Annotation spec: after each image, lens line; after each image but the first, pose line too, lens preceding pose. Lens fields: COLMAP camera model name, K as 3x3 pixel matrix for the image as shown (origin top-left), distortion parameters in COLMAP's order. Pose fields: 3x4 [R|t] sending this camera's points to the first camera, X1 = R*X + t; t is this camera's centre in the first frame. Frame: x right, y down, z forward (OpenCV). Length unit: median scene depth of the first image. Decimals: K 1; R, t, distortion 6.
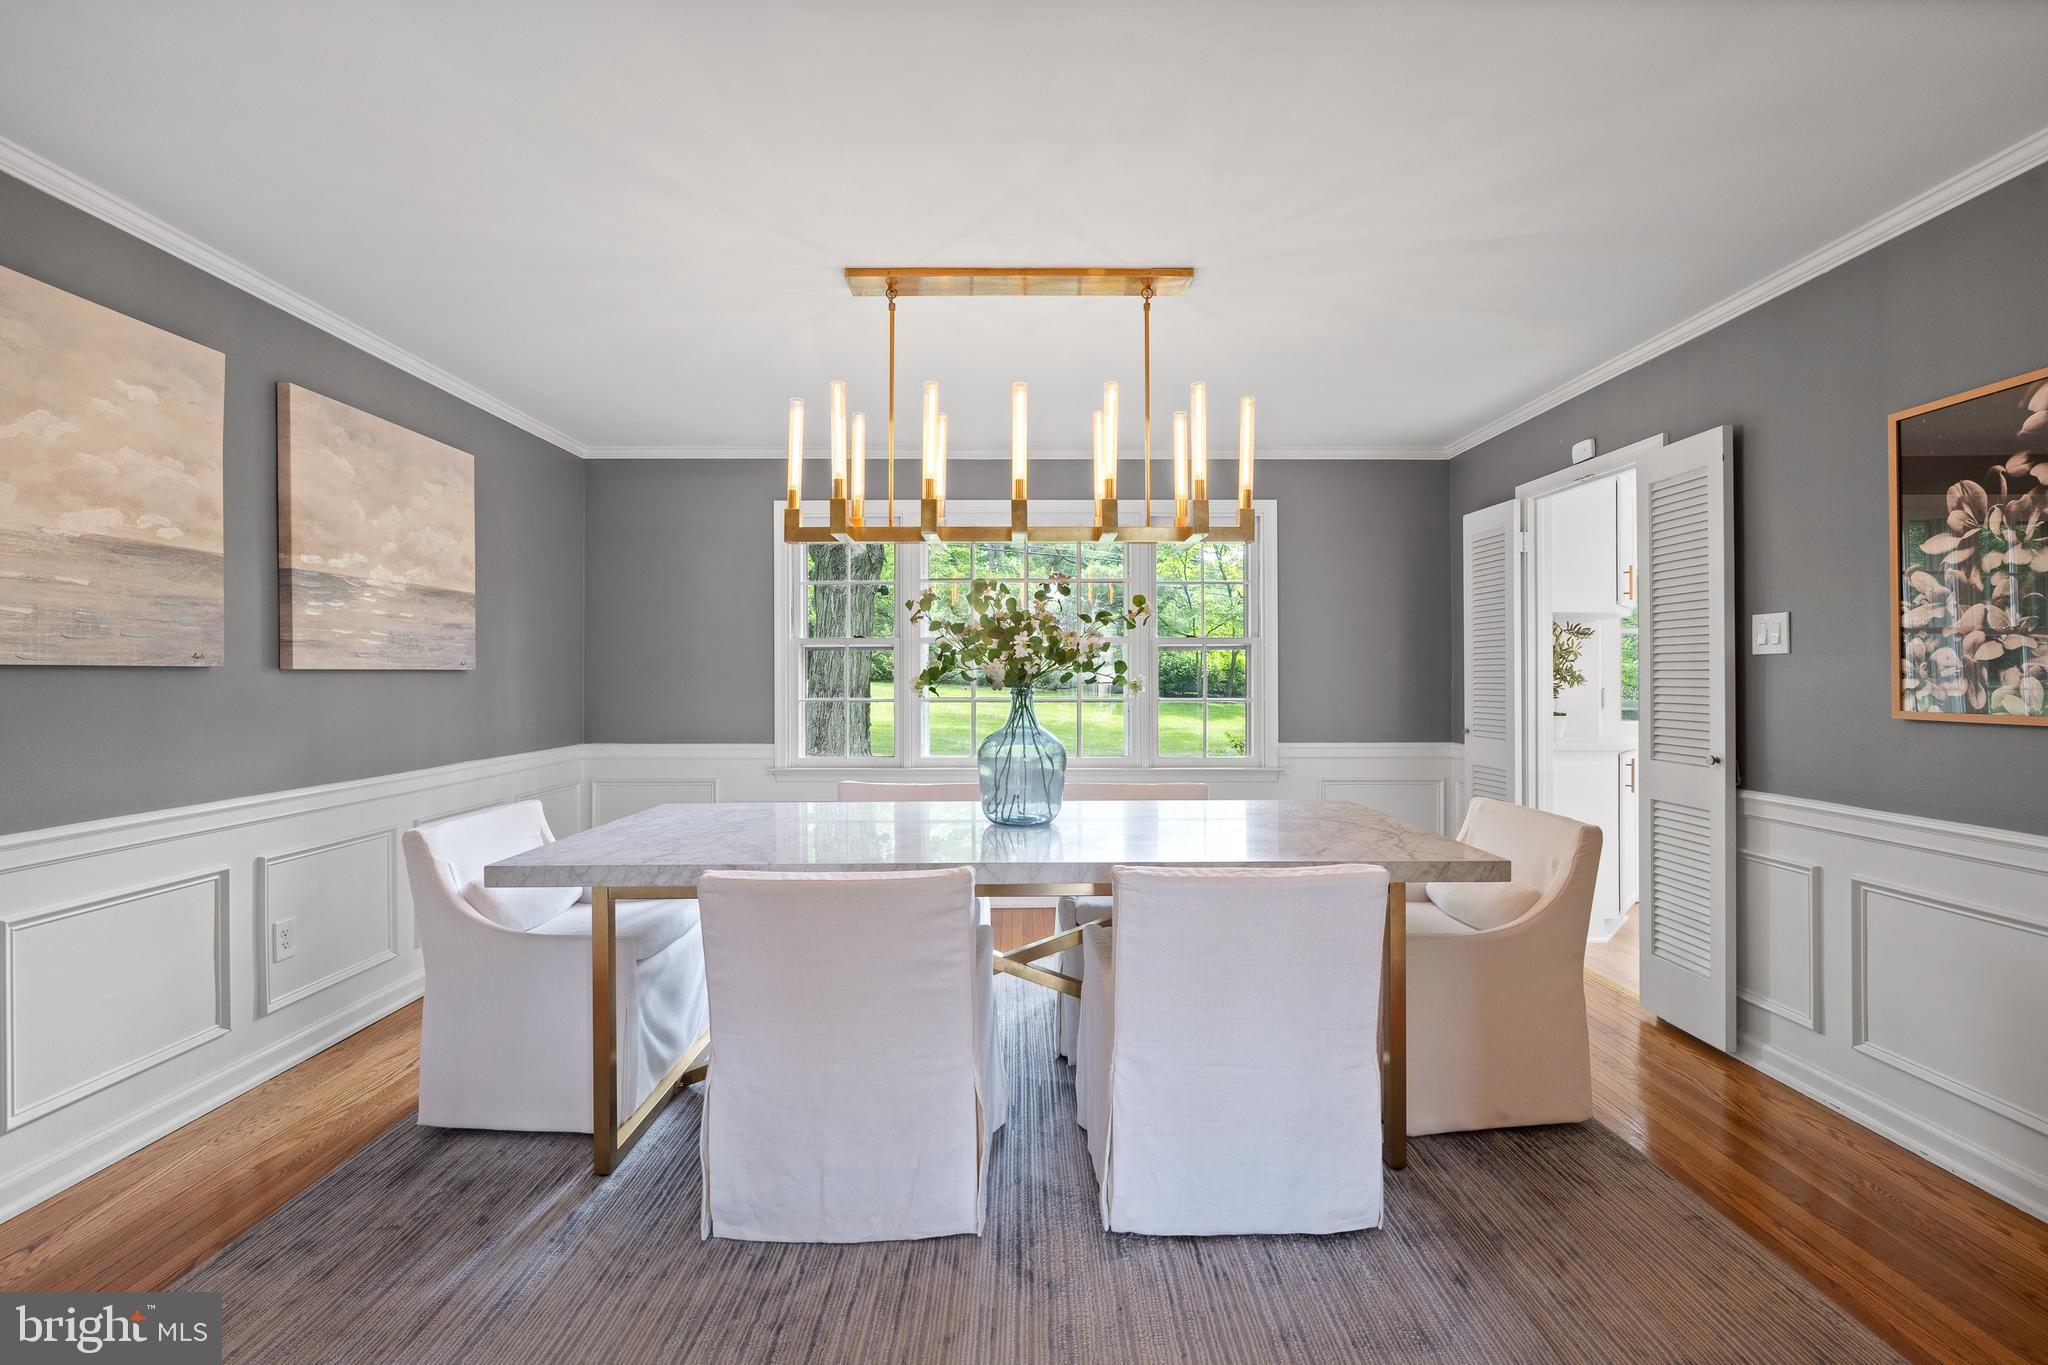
lens RADIAL K [[864.5, 0, 1024.0], [0, 864.5, 682.5], [0, 0, 1]] dist [0.002414, 0.000436]
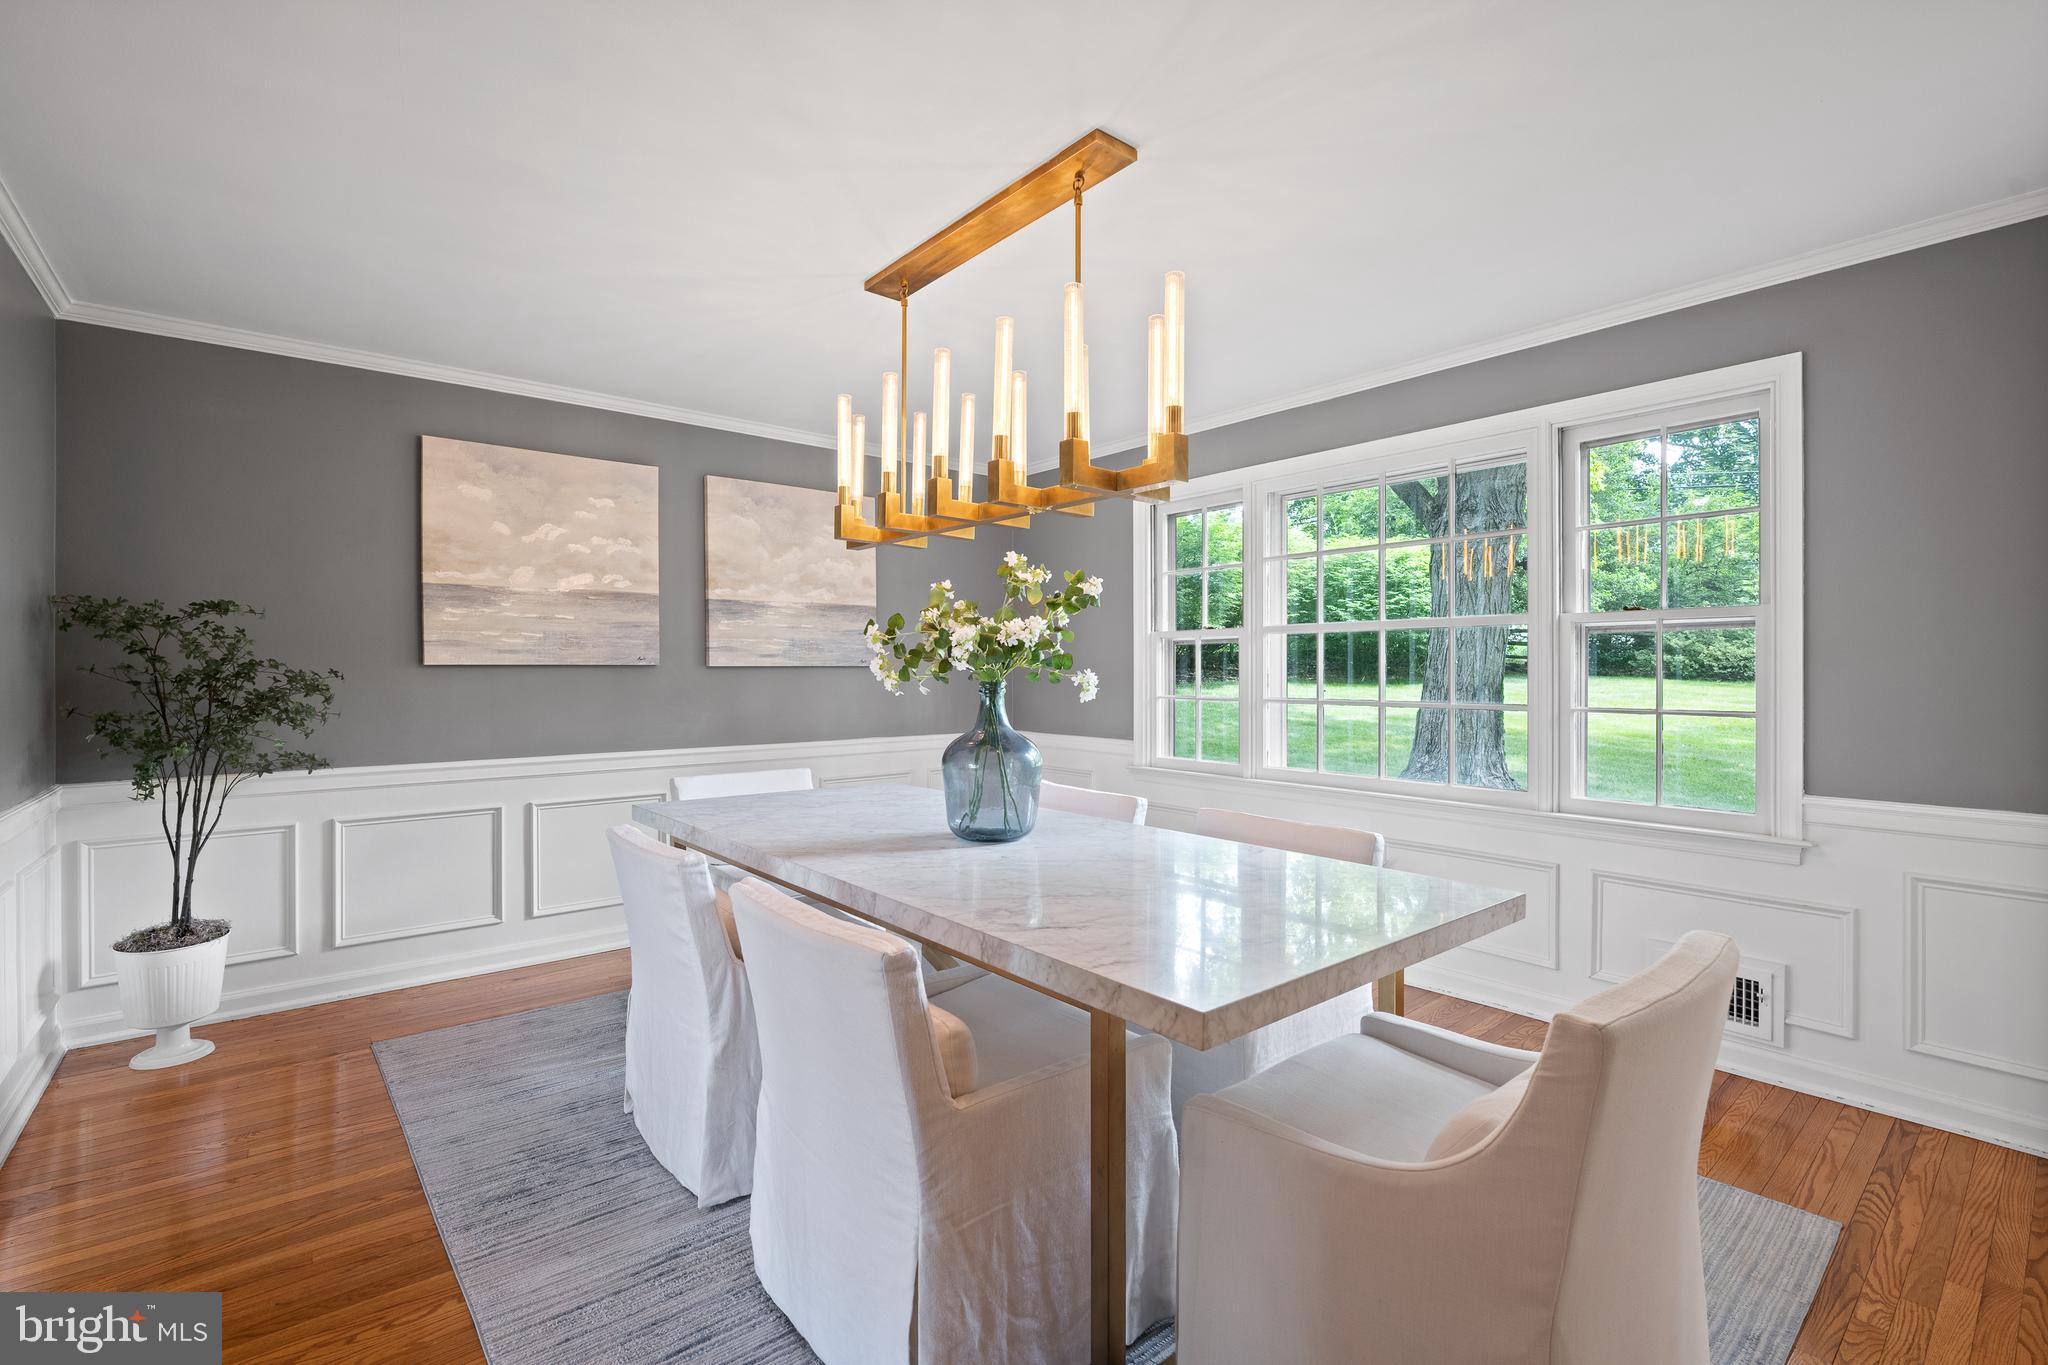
lens RADIAL K [[919.2, 0, 1024.0], [0, 919.2, 682.5], [0, 0, 1]] dist [-0.000220, 0.000024]
pose [[0.635735, 0.013201, -0.771795, 0.747746], [-0.008483, 0.999913, 0.010115, -0.008192], [0.771861, 0.000117, 0.635791, 0.419167]]
